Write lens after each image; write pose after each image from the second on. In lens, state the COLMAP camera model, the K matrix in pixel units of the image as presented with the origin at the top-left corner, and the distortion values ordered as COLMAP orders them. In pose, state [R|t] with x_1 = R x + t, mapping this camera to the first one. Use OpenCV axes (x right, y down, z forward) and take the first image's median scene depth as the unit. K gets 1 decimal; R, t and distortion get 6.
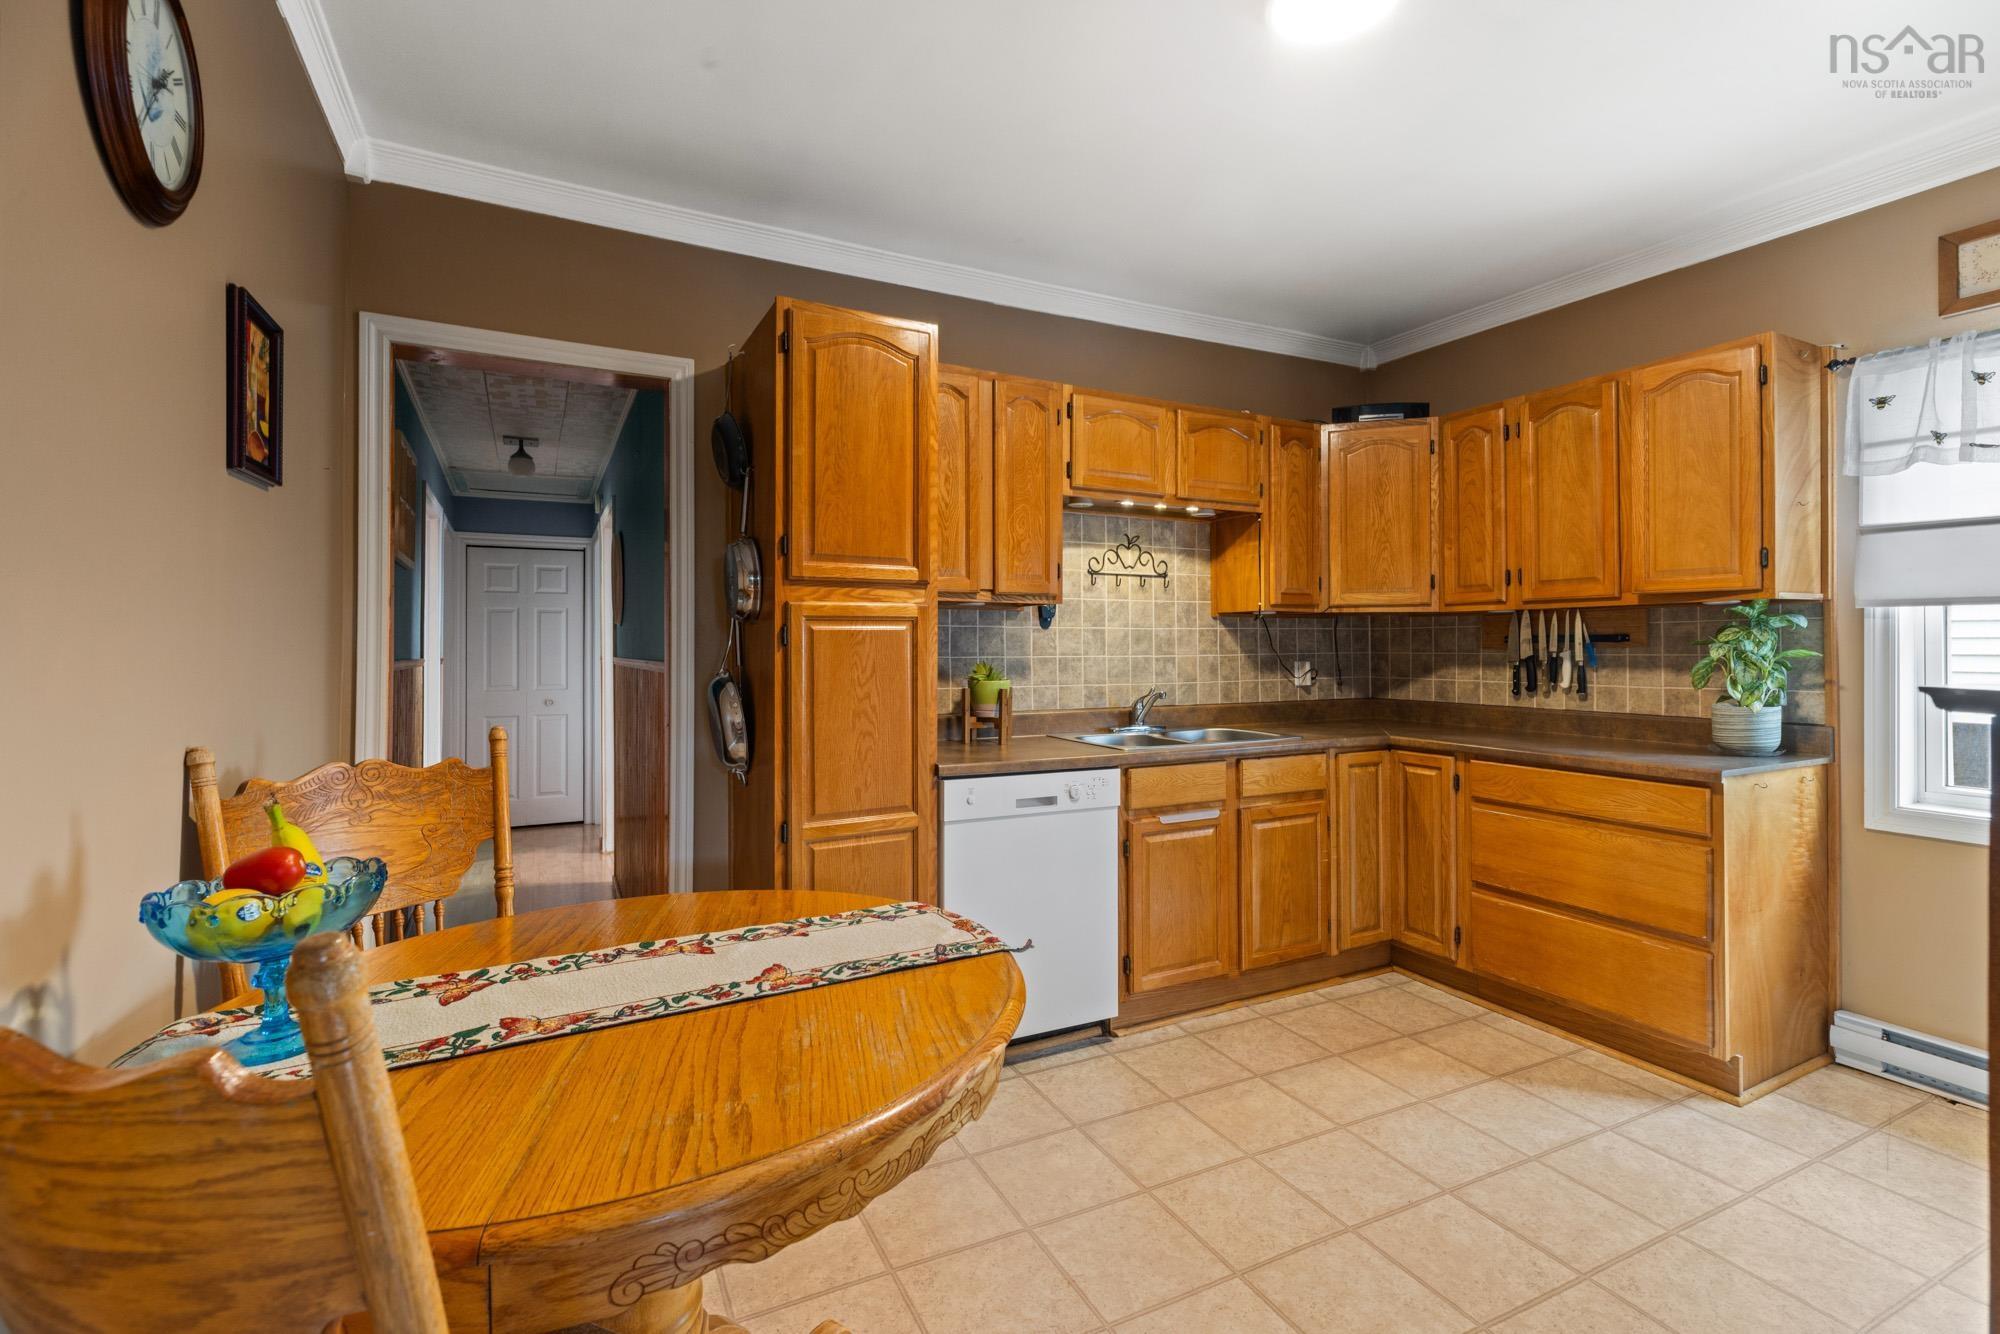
lens RADIAL K [[899.3, 0, 999.8], [0, 899.3, 642.9], [0, 0, 1]] dist [0.001728, -0.000540]
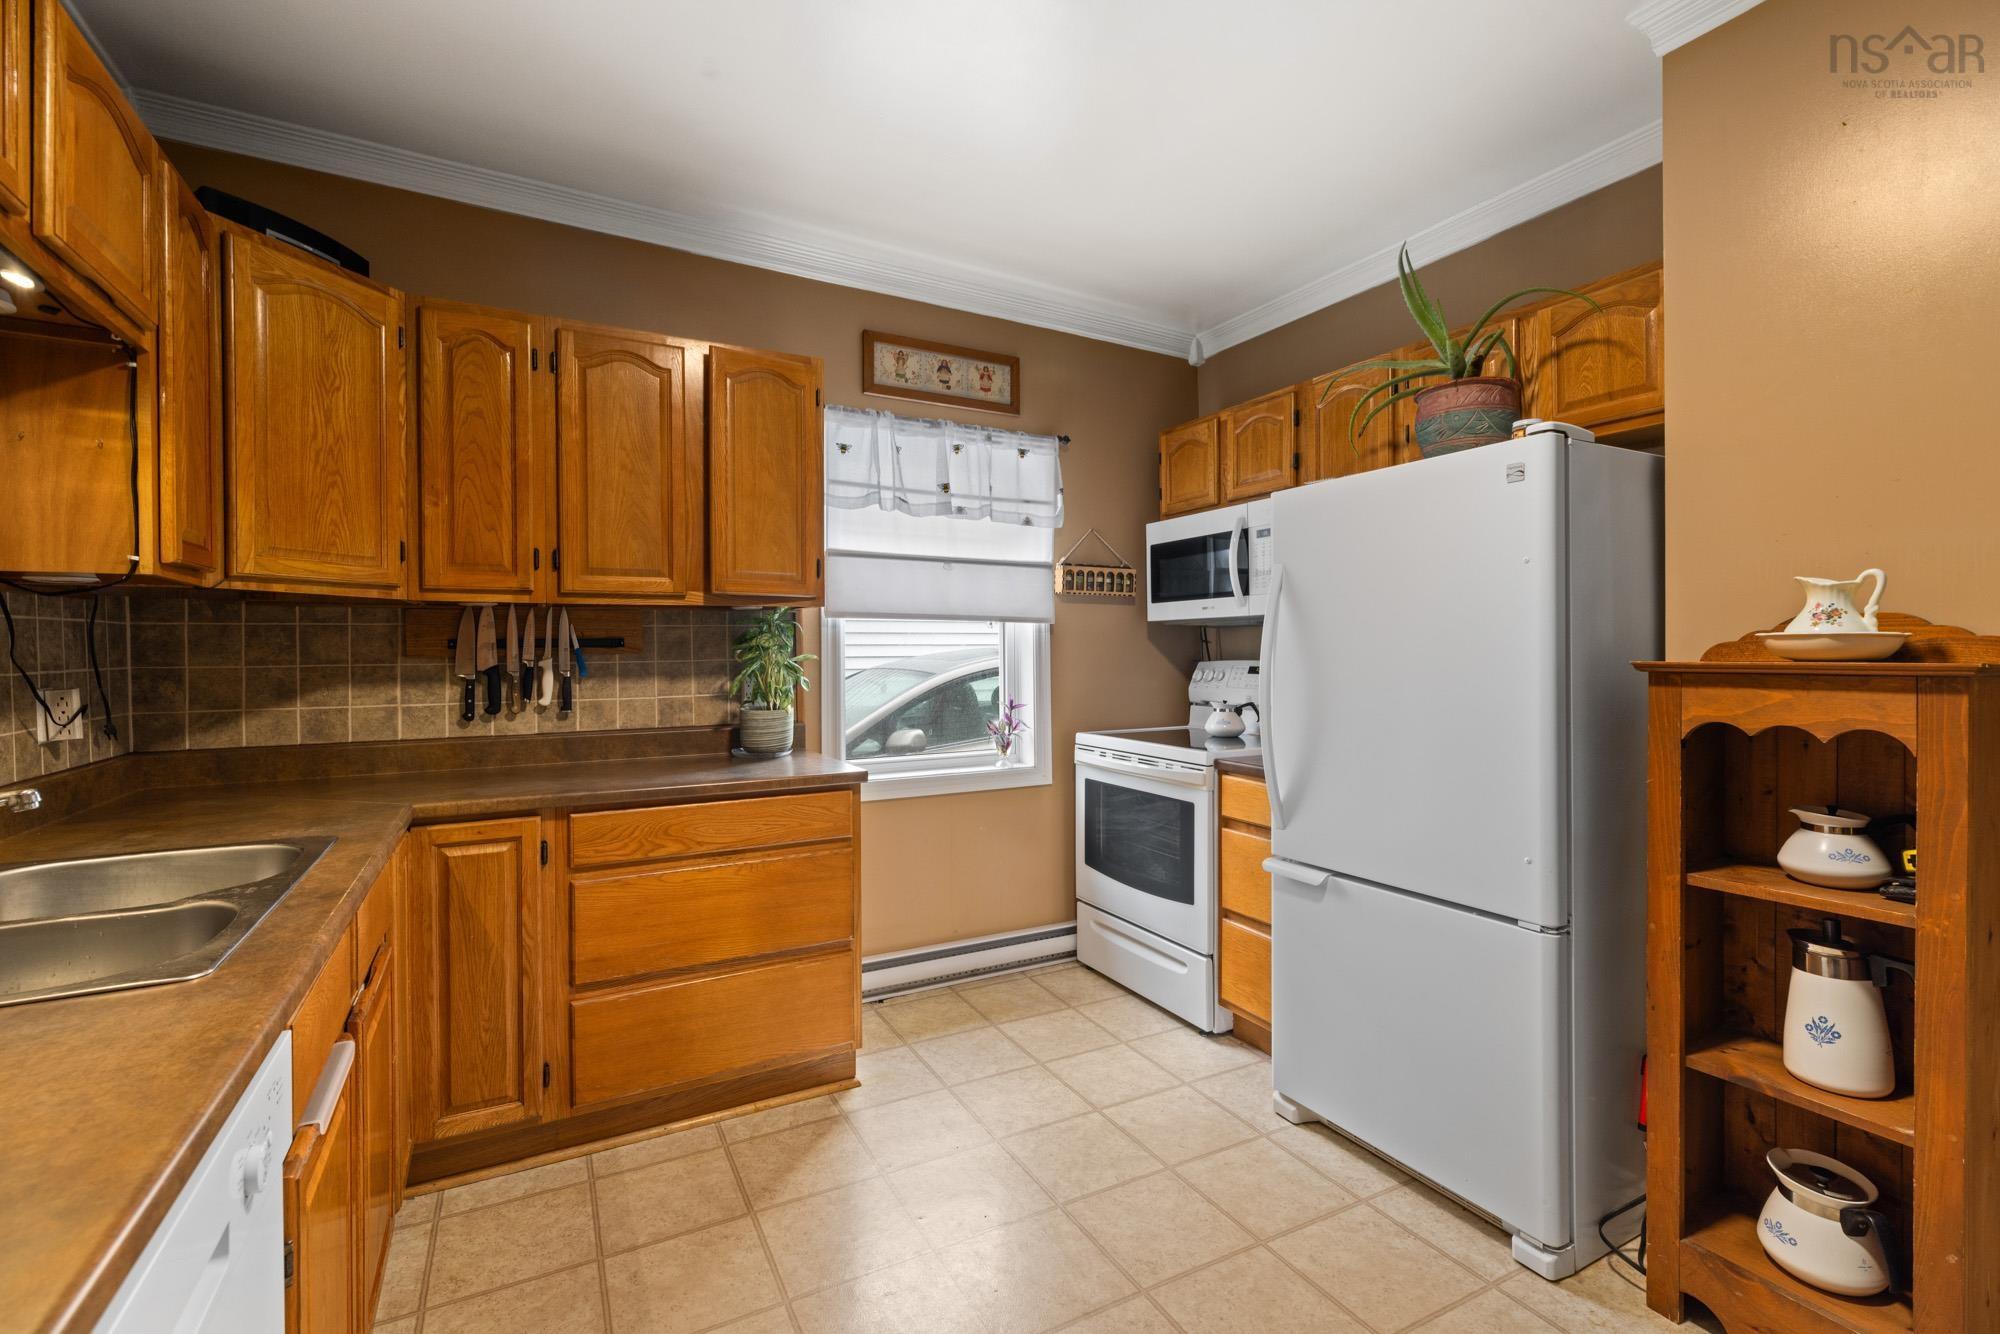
lens RADIAL K [[888.4, 0, 1000.4], [0, 888.4, 652.9], [0, 0, 1]] dist [0.001171, -0.000196]
pose [[-0.033810, -0.003080, 0.999424, -0.169010], [0.003188, 0.999990, 0.003190, 0.002622], [-0.999423, 0.003294, -0.033800, 0.647944]]
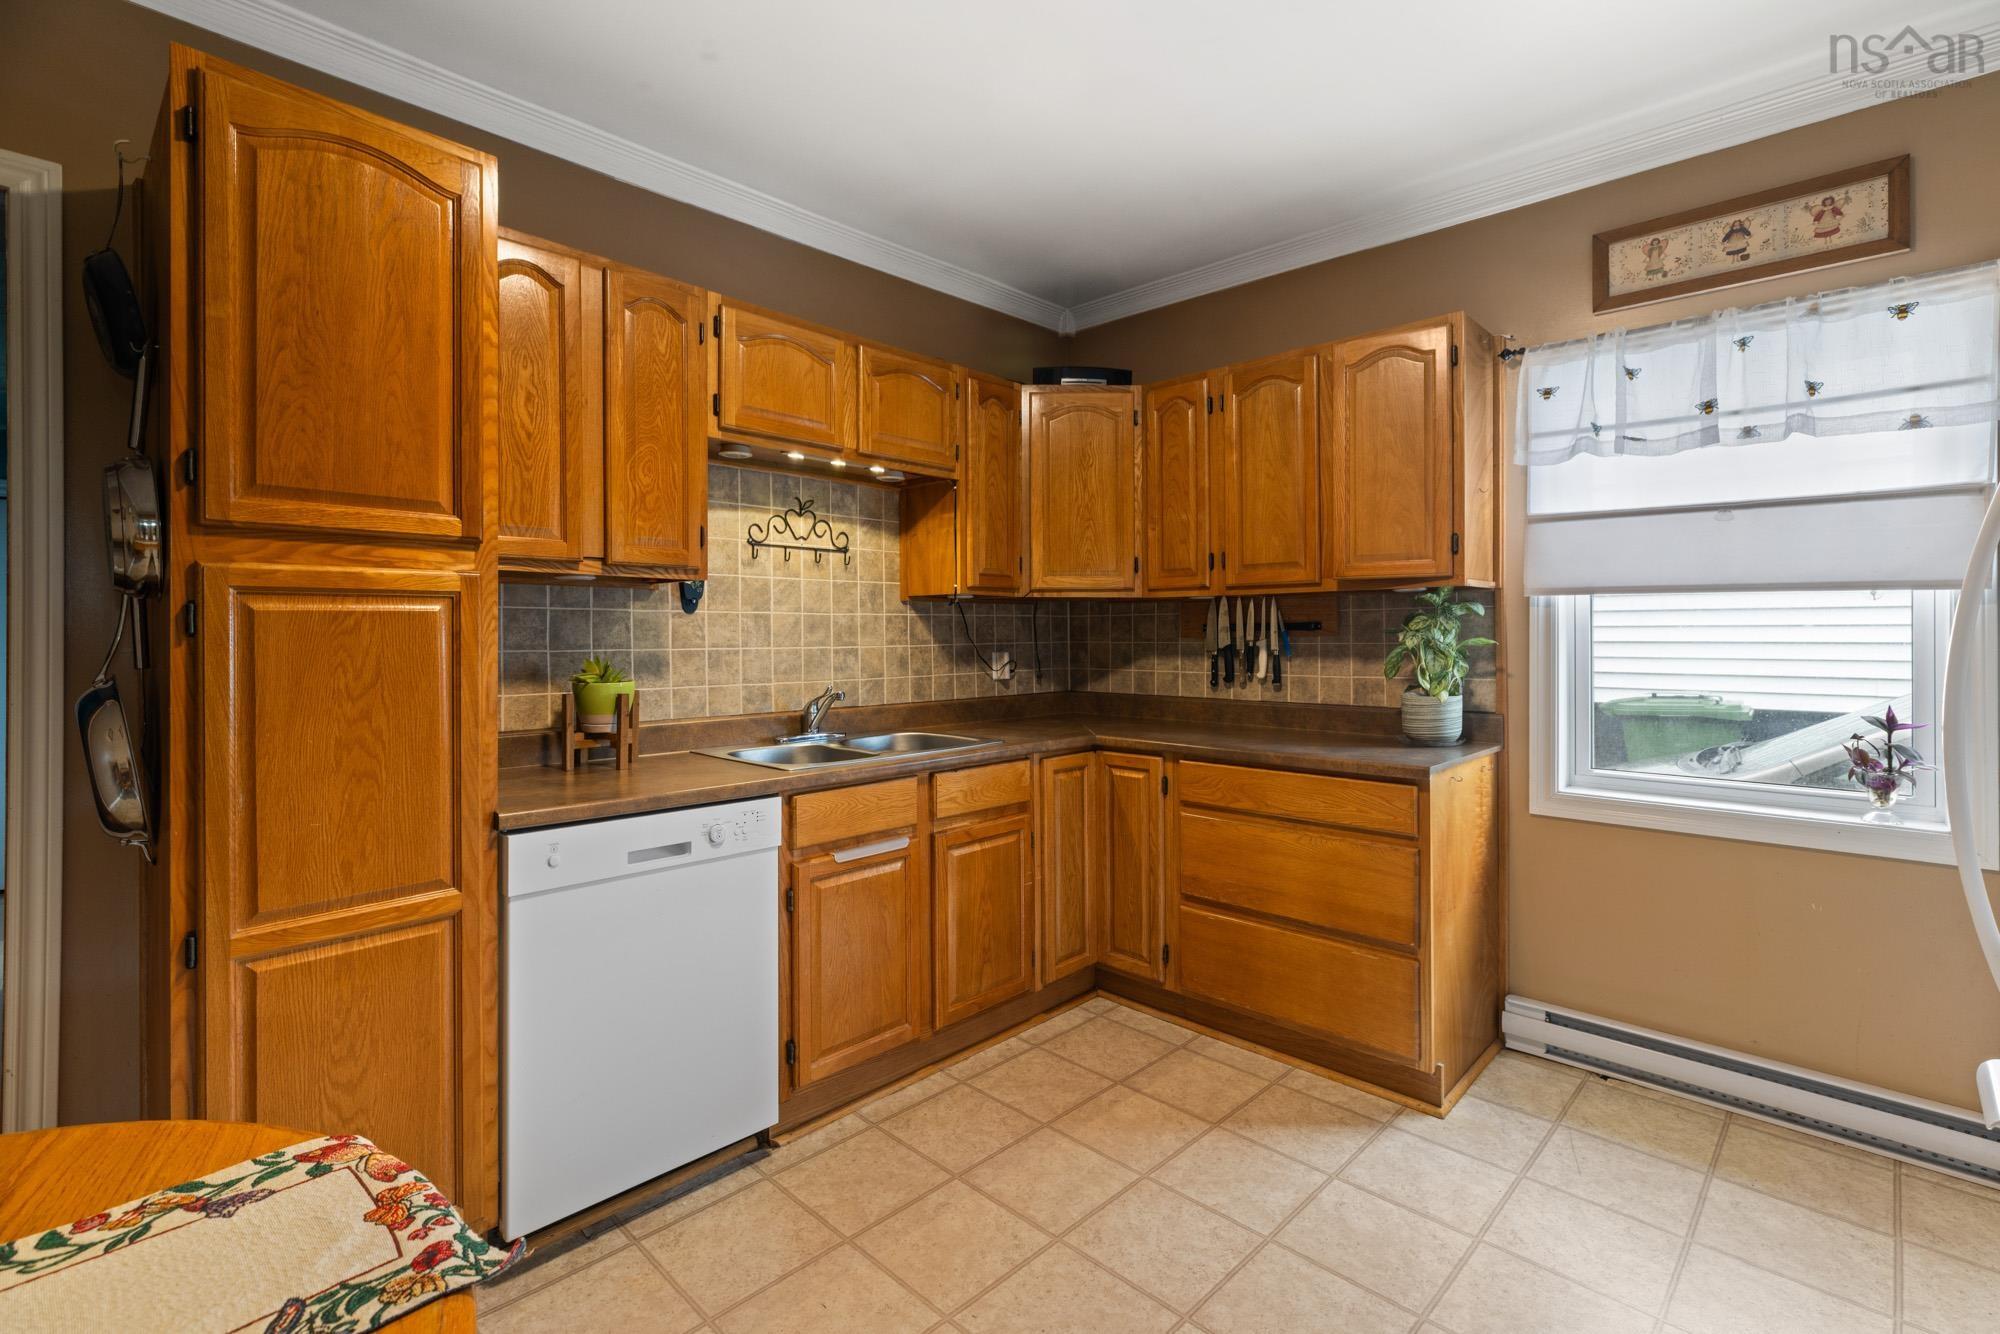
lens RADIAL K [[902.7, 0, 996.3], [0, 902.7, 633.7], [0, 0, 1]] dist [0.000598, -0.000026]
pose [[0.945341, -0.001082, 0.326081, 0.049011], [0.000303, 0.999997, 0.002440, 0.000188], [-0.326083, -0.002208, 0.945339, 0.188696]]
